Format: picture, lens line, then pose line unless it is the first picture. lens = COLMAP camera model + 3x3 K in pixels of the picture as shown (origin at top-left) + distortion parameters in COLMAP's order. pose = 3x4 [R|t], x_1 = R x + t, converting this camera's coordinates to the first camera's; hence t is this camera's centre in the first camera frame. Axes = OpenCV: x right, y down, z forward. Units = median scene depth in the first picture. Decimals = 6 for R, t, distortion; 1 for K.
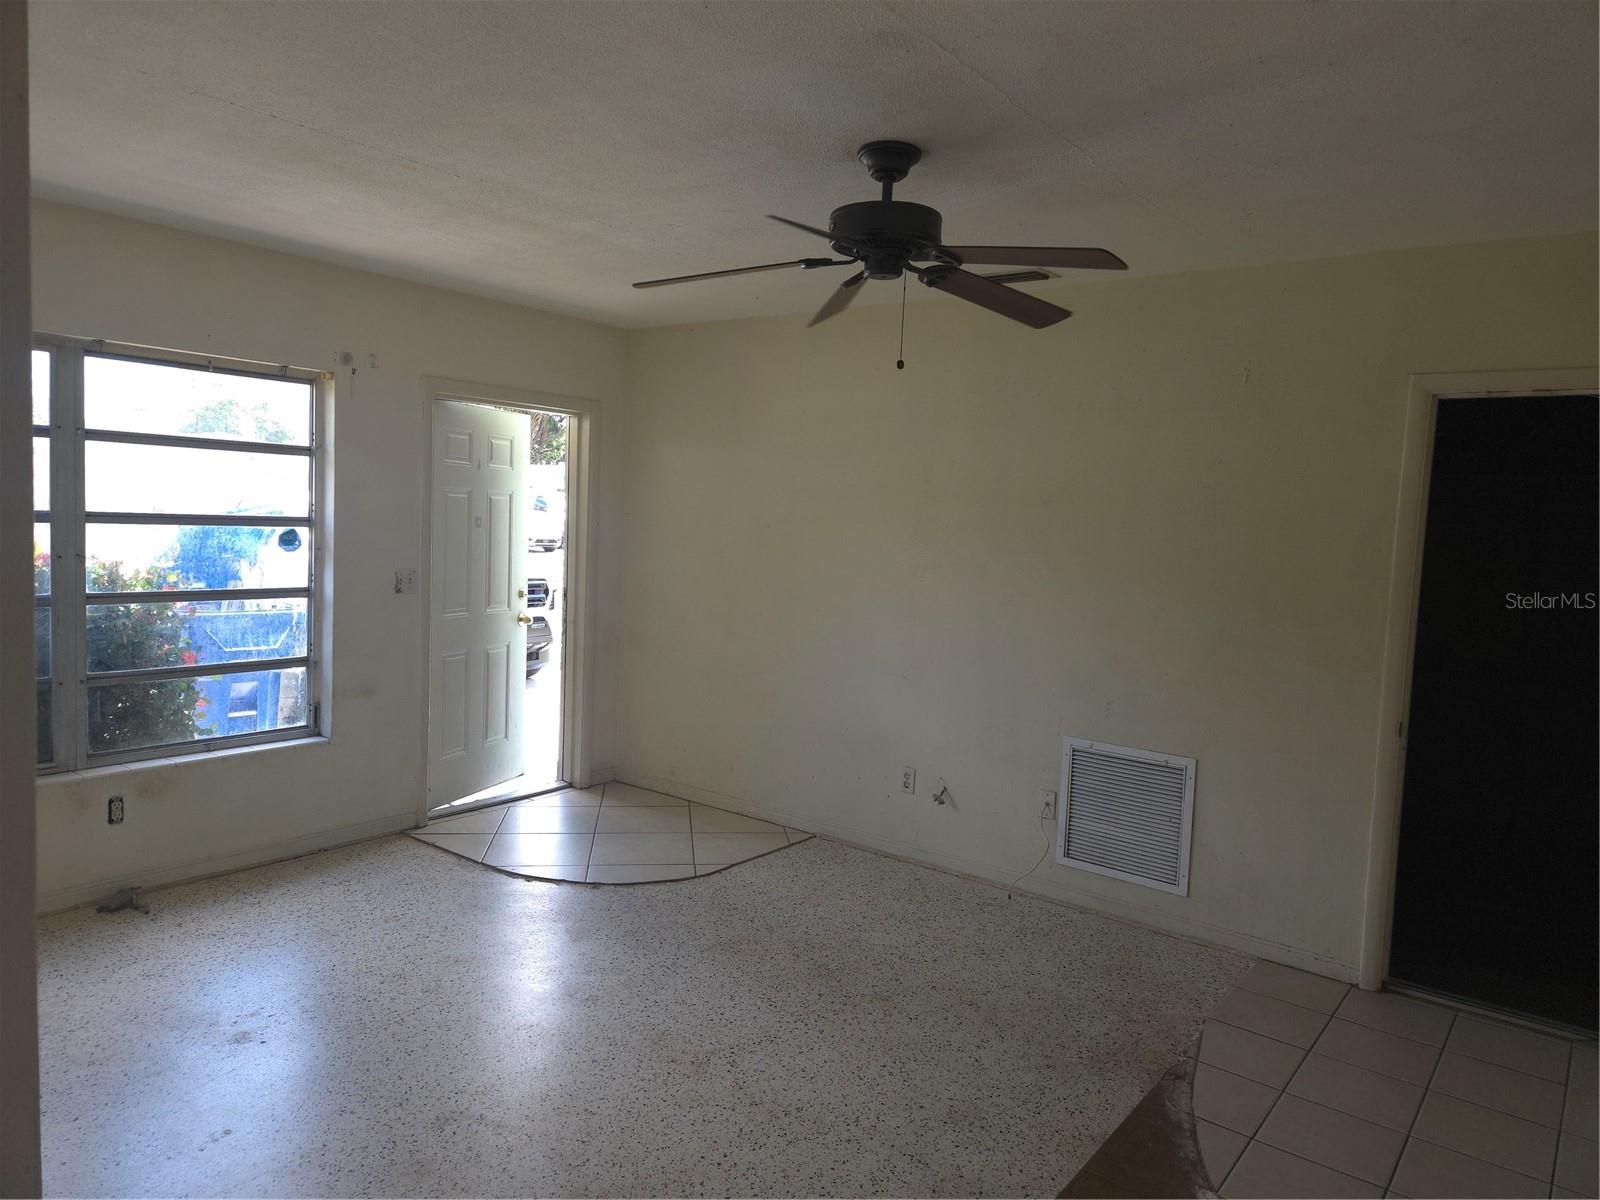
lens RADIAL K [[1071.4, 0, 805.6], [0, 1071.4, 599.8], [0, 0, 1]] dist [0.078402, -0.060800]
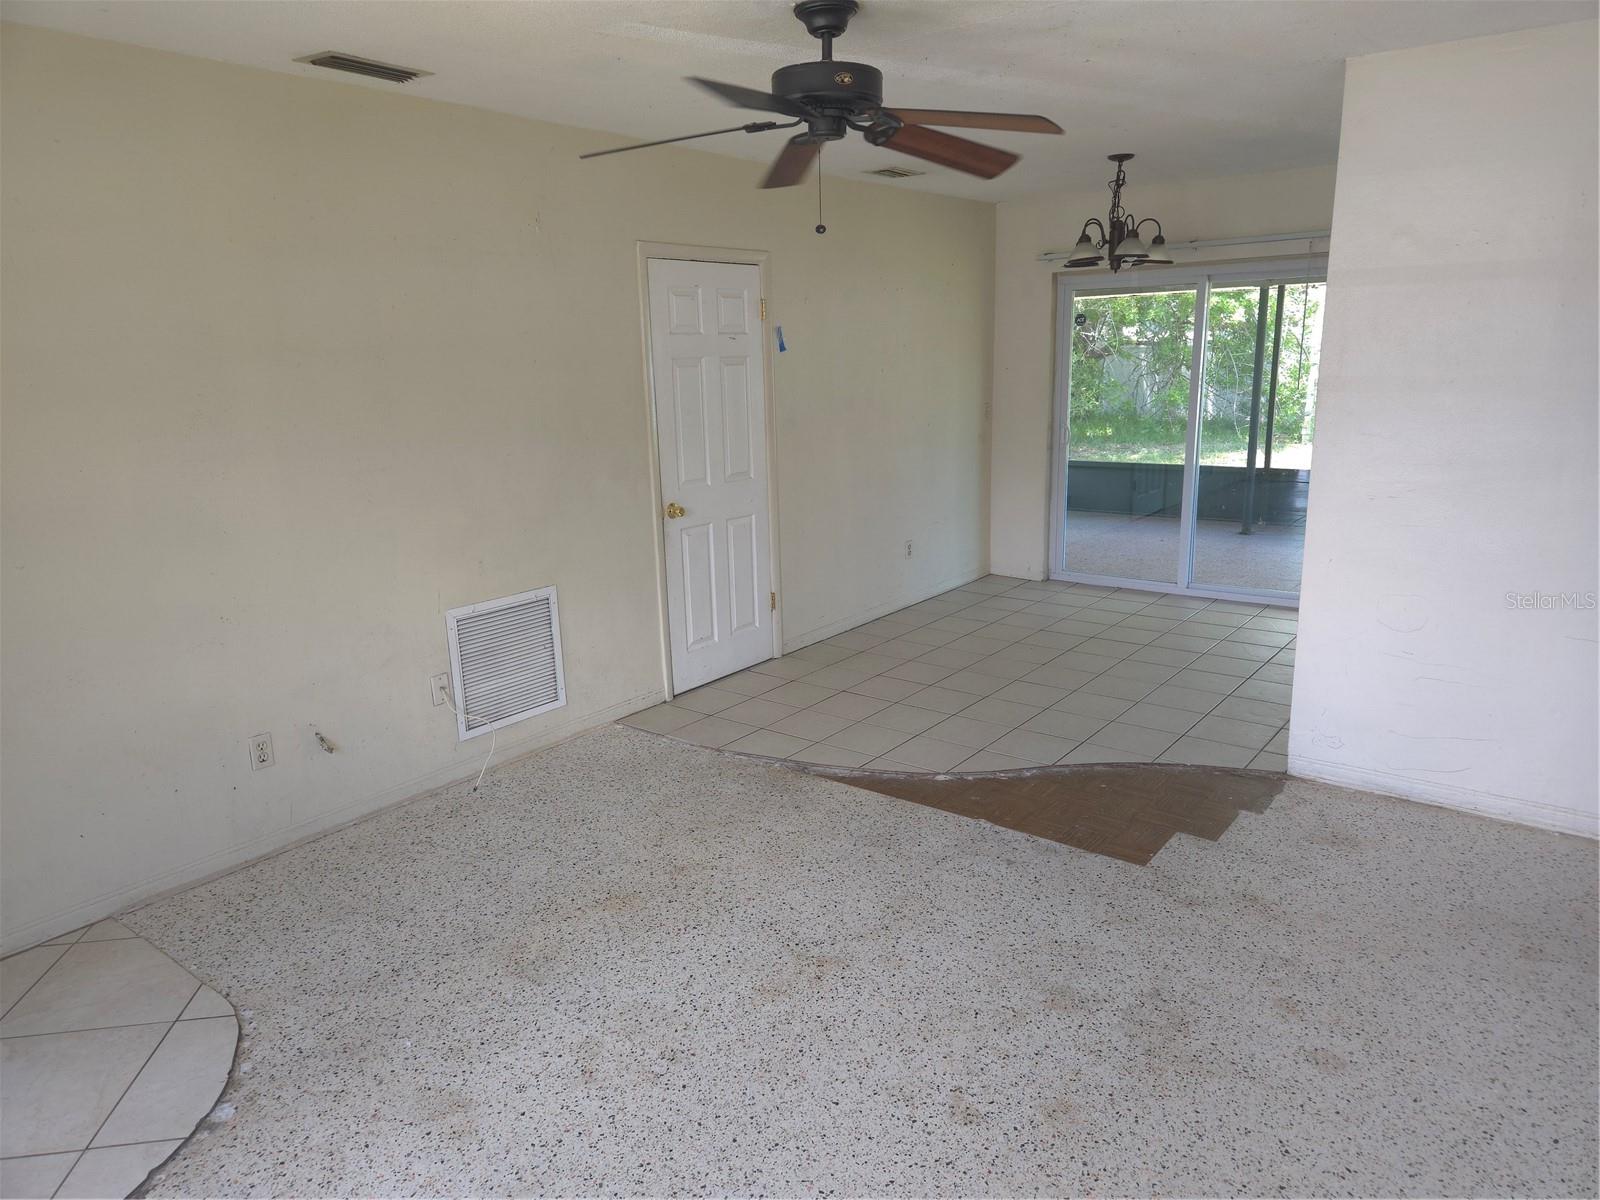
lens RADIAL K [[1071.4, 0, 805.6], [0, 1071.4, 599.8], [0, 0, 1]] dist [0.078402, -0.060800]
pose [[-0.006144, -0.276893, 0.960881, -0.701866], [0.106674, 0.955235, 0.275948, -0.114905], [-0.994275, 0.104197, 0.023668, 0.712476]]
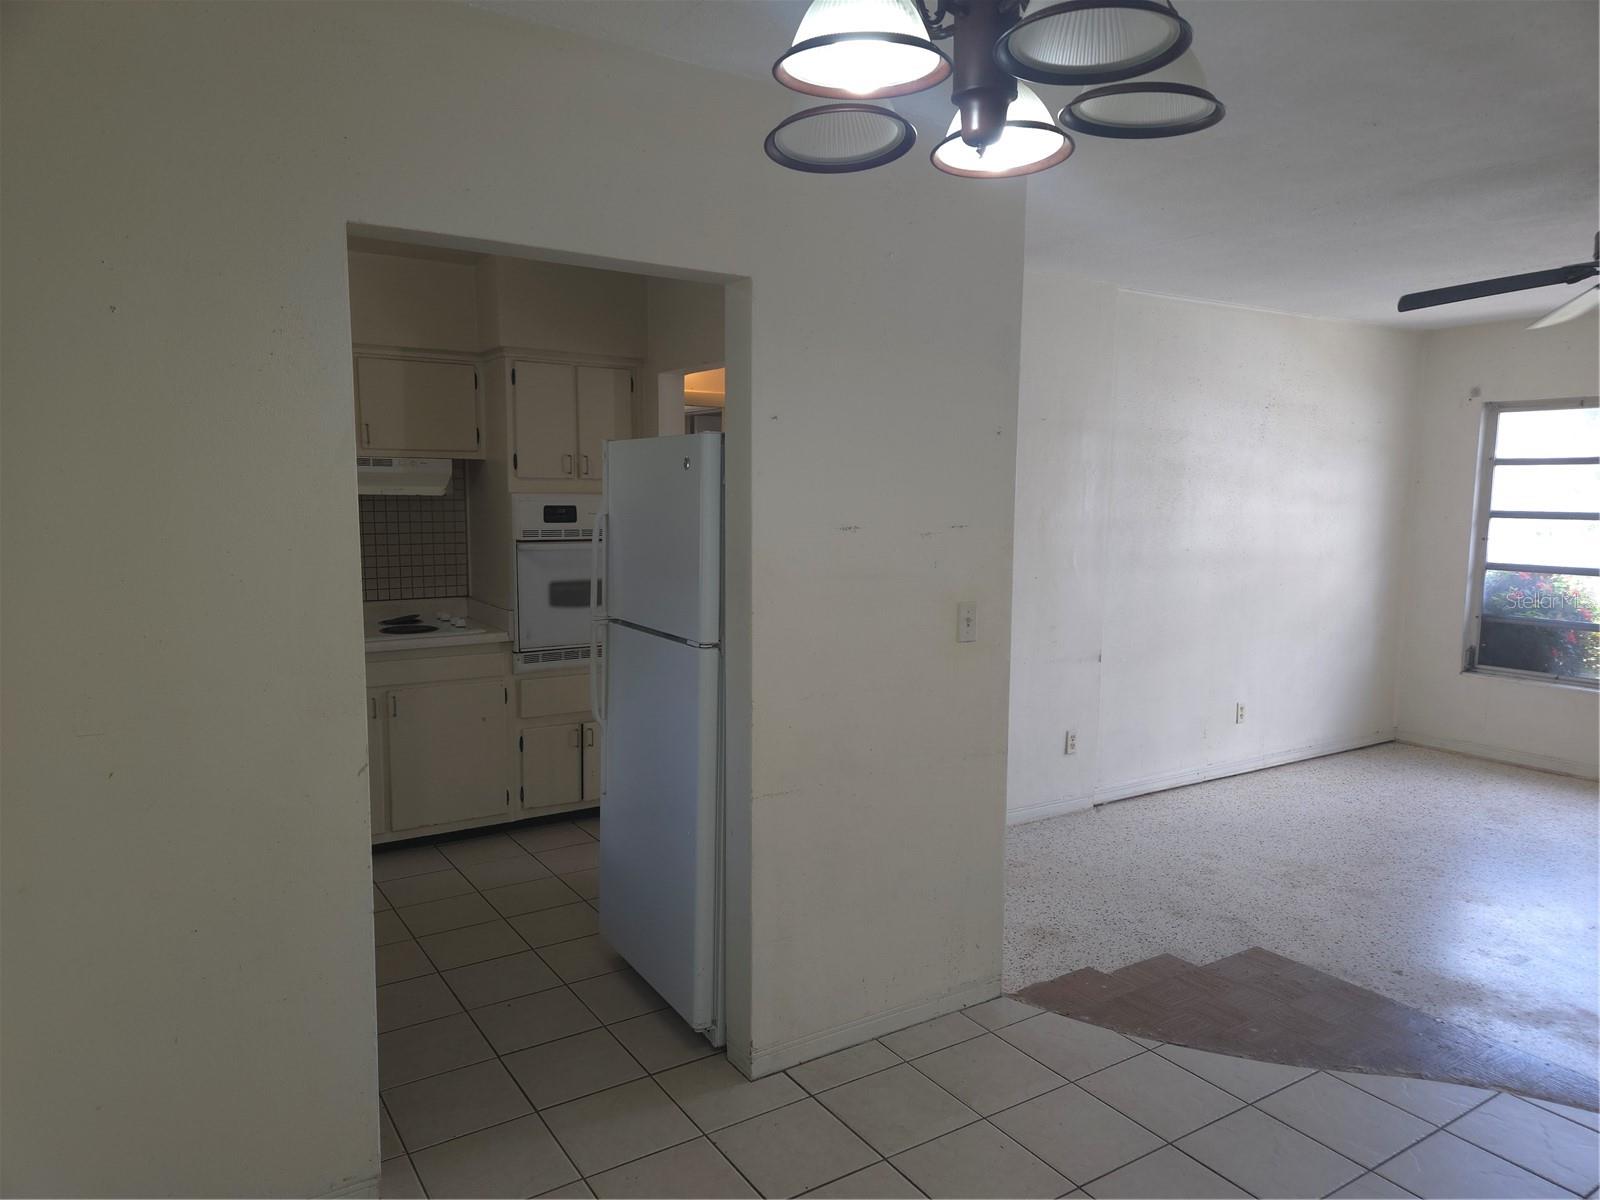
lens RADIAL K [[1071.4, 0, 805.6], [0, 1071.4, 599.8], [0, 0, 1]] dist [0.078402, -0.060800]
pose [[-0.324941, 0.050801, -0.944369, 1.011211], [-0.096895, 0.991513, 0.086677, 0.014802], [0.940758, 0.119670, -0.317261, 0.392566]]
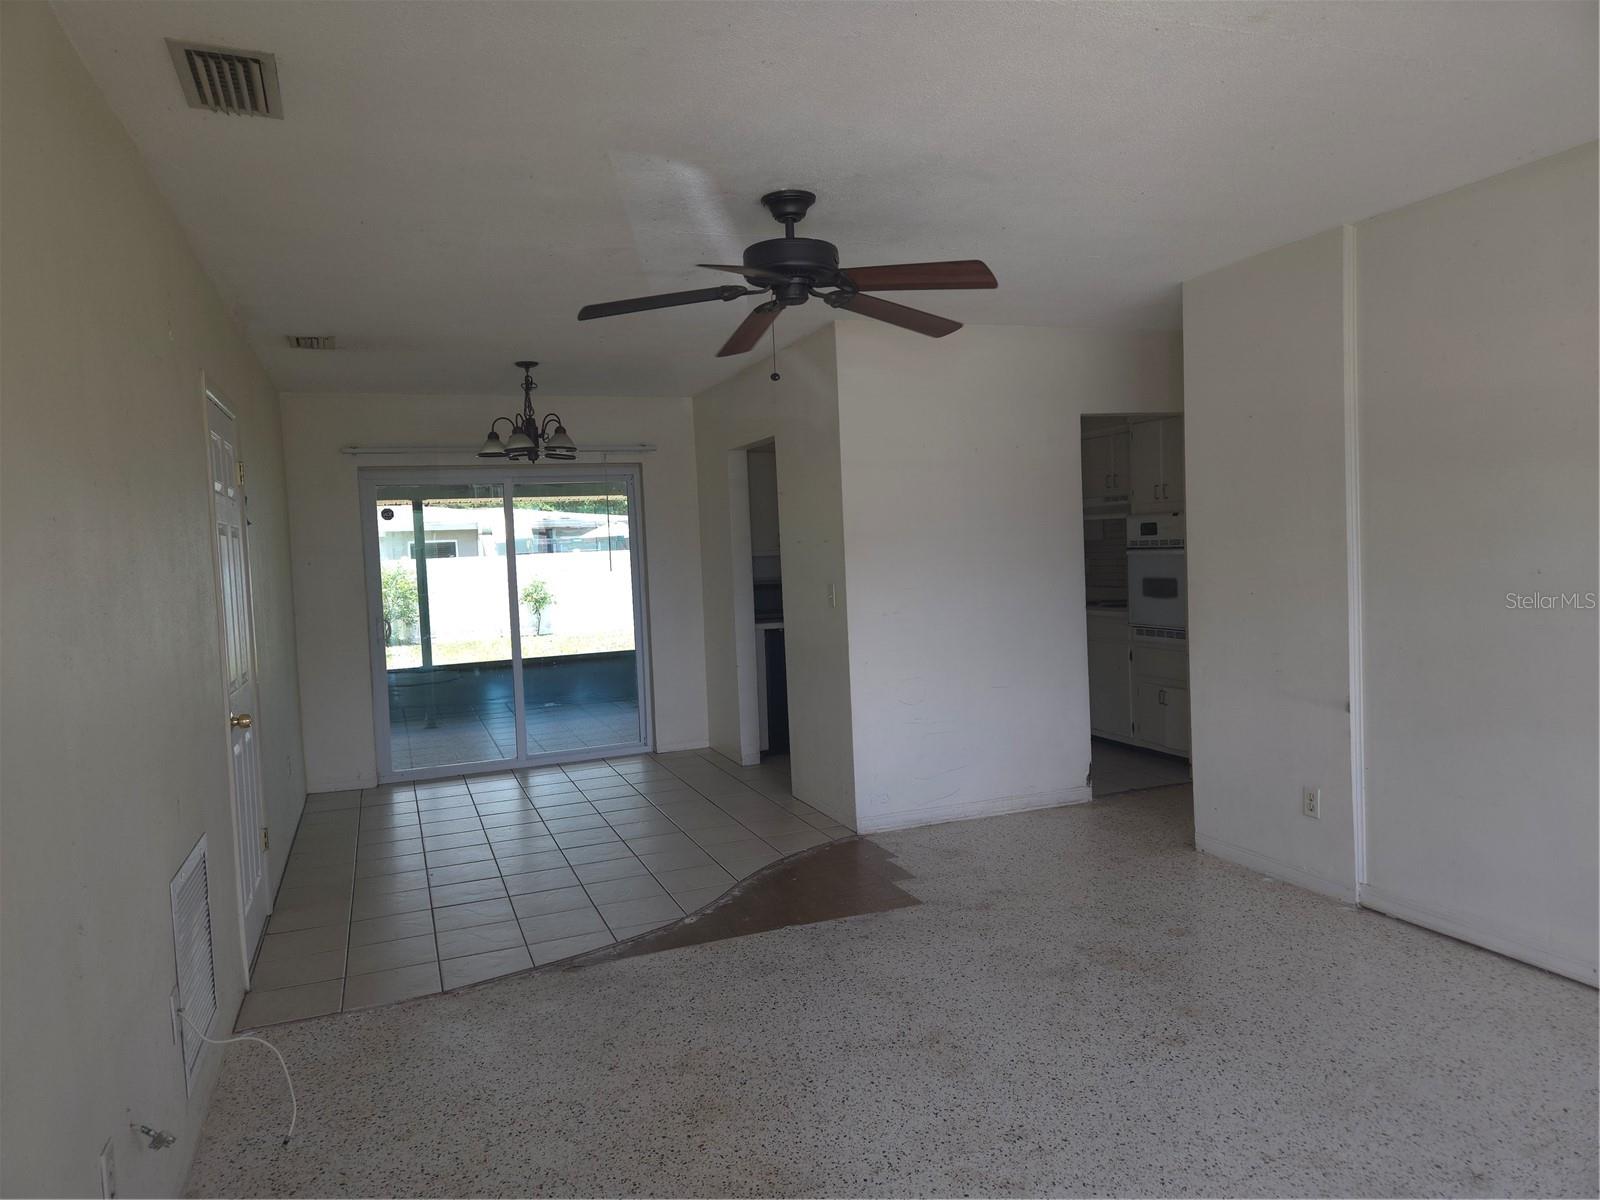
lens RADIAL K [[1077.4, 0, 793.9], [0, 1077.4, 592.0], [0, 0, 1]] dist [0.076380, -0.056881]
pose [[-0.854221, -0.030421, 0.519019, -0.376876], [0.047373, 0.989580, 0.135969, -0.100366], [-0.517747, 0.140735, -0.843879, 1.394645]]
